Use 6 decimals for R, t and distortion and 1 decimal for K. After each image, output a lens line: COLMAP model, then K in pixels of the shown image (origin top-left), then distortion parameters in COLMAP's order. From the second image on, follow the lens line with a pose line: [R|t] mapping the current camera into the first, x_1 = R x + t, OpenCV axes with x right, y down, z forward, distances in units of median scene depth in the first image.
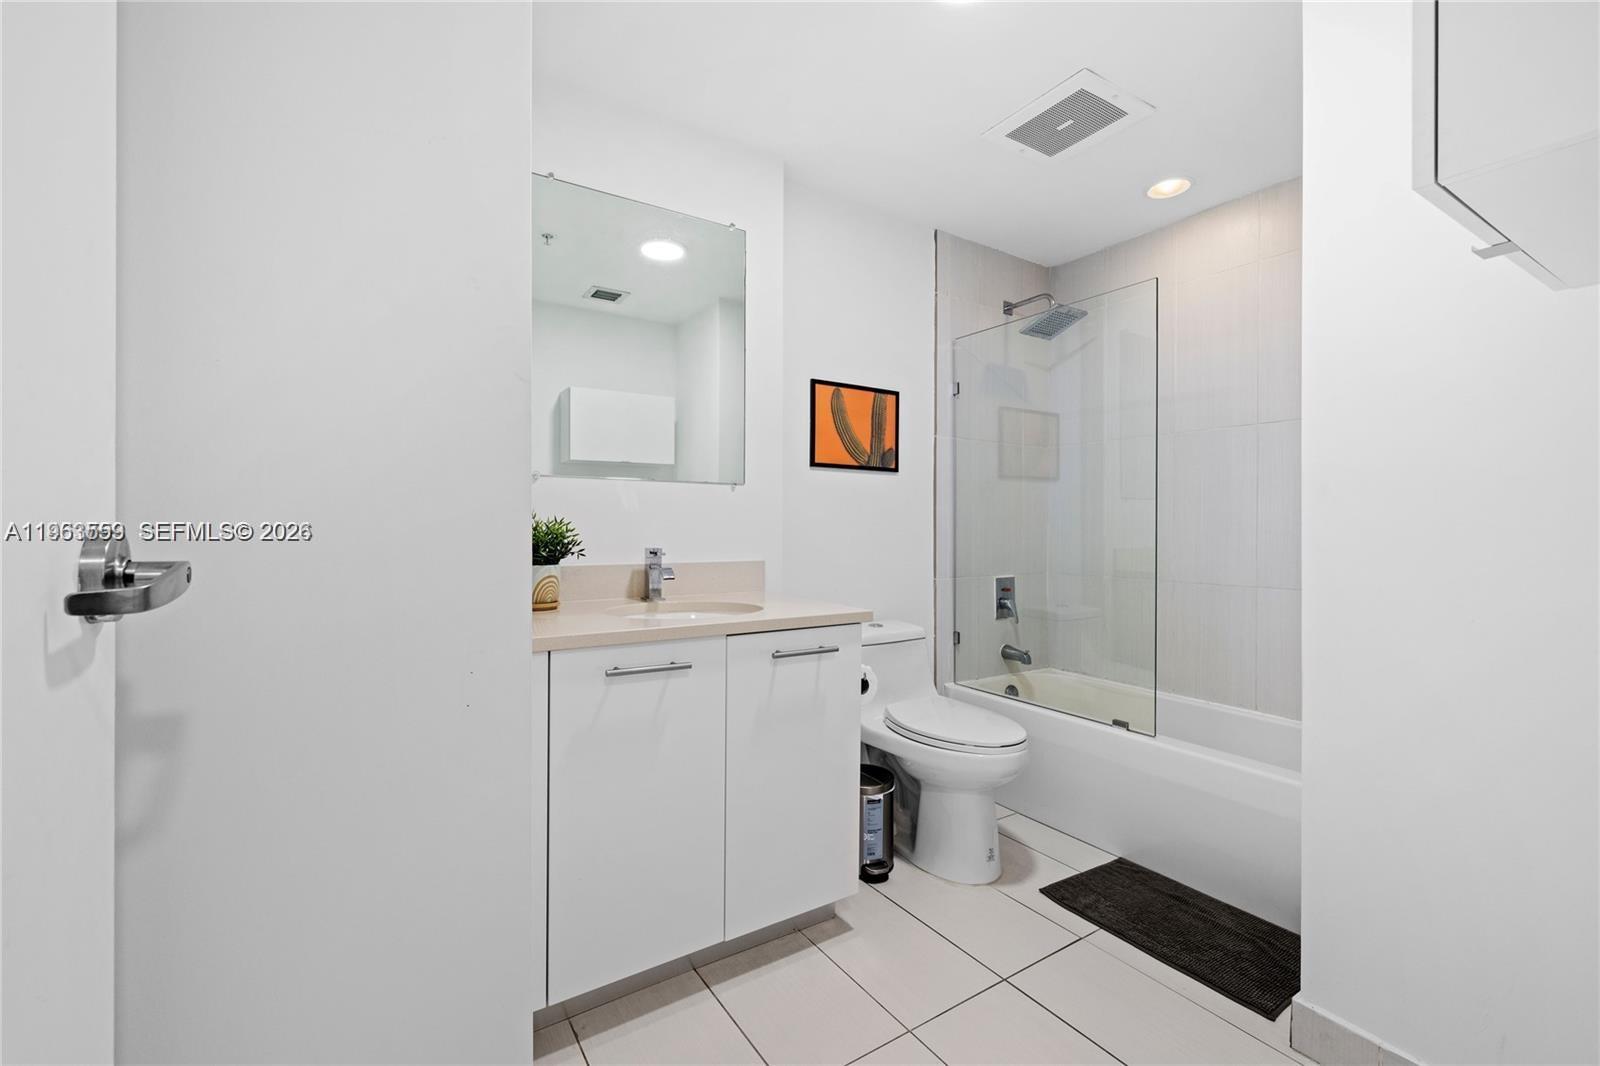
lens RADIAL K [[680.0, 0, 814.0], [0, 680.0, 532.0], [0, 0, 1]] dist [0.002006, 0.000011]
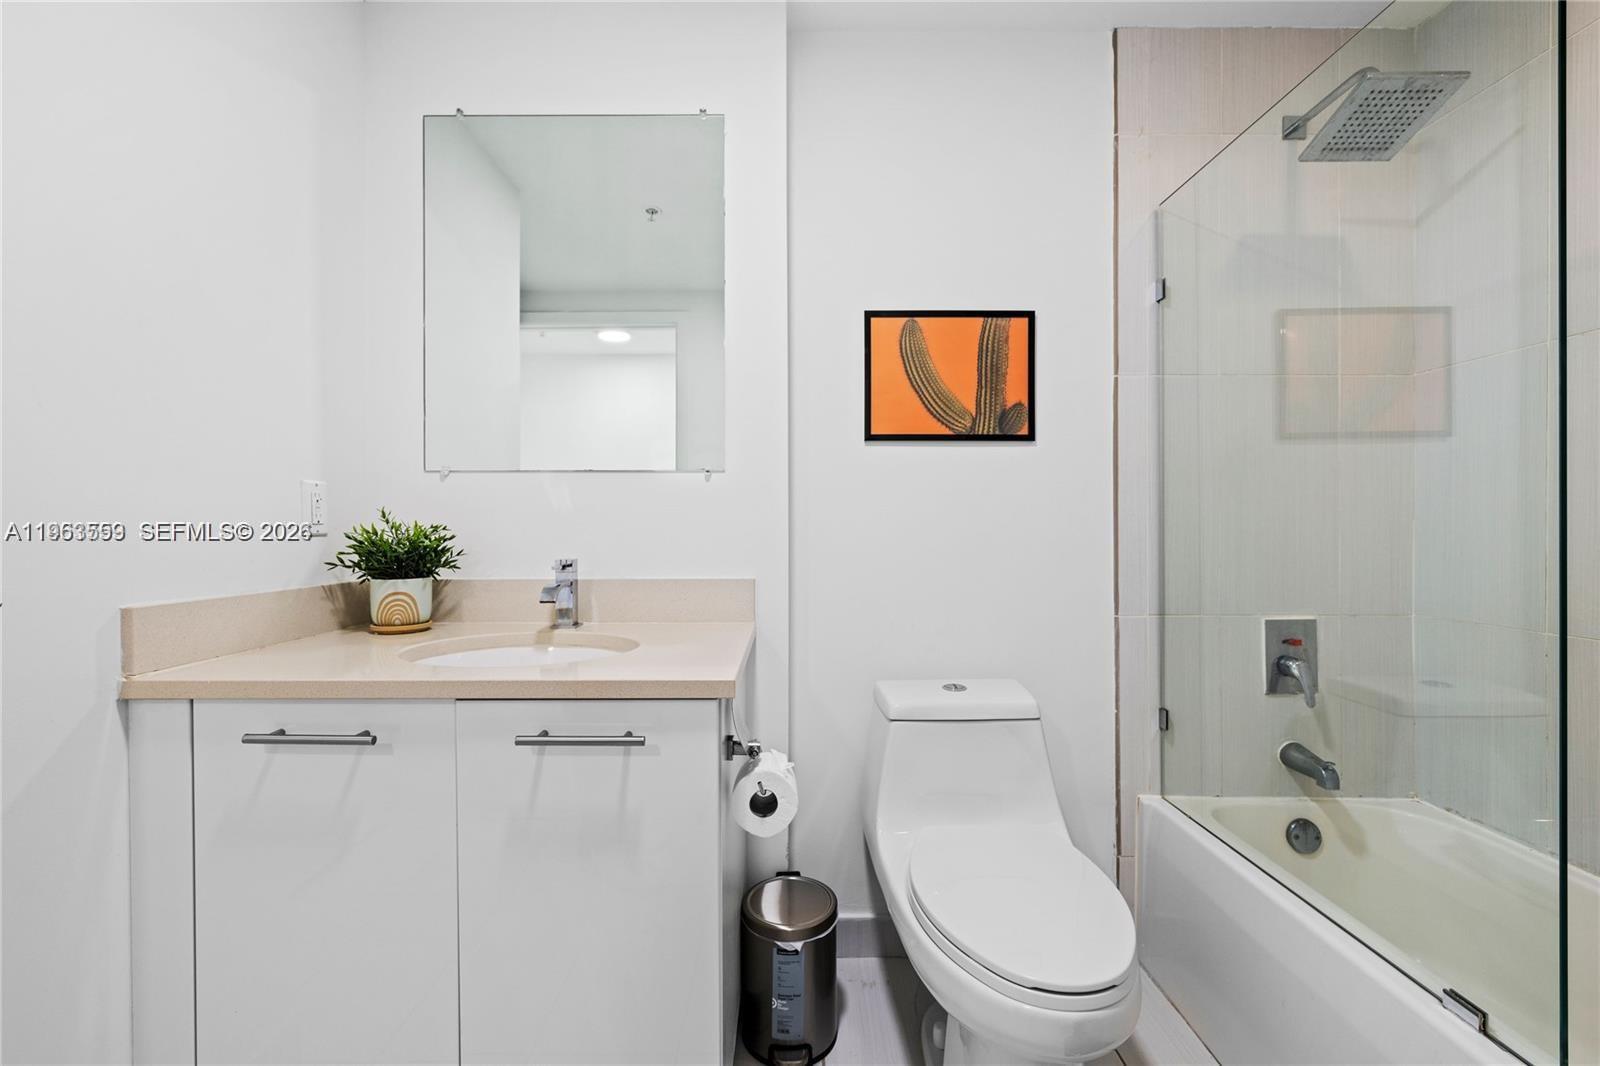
lens RADIAL K [[680.0, 0, 790.8], [0, 680.0, 530.5], [0, 0, 1]] dist [0.002006, 0.000011]
pose [[0.830483, -0.002665, -0.557037, 0.287832], [0.001160, 0.999995, -0.003056, -0.004396], [0.557042, 0.001892, 0.830482, 0.364924]]
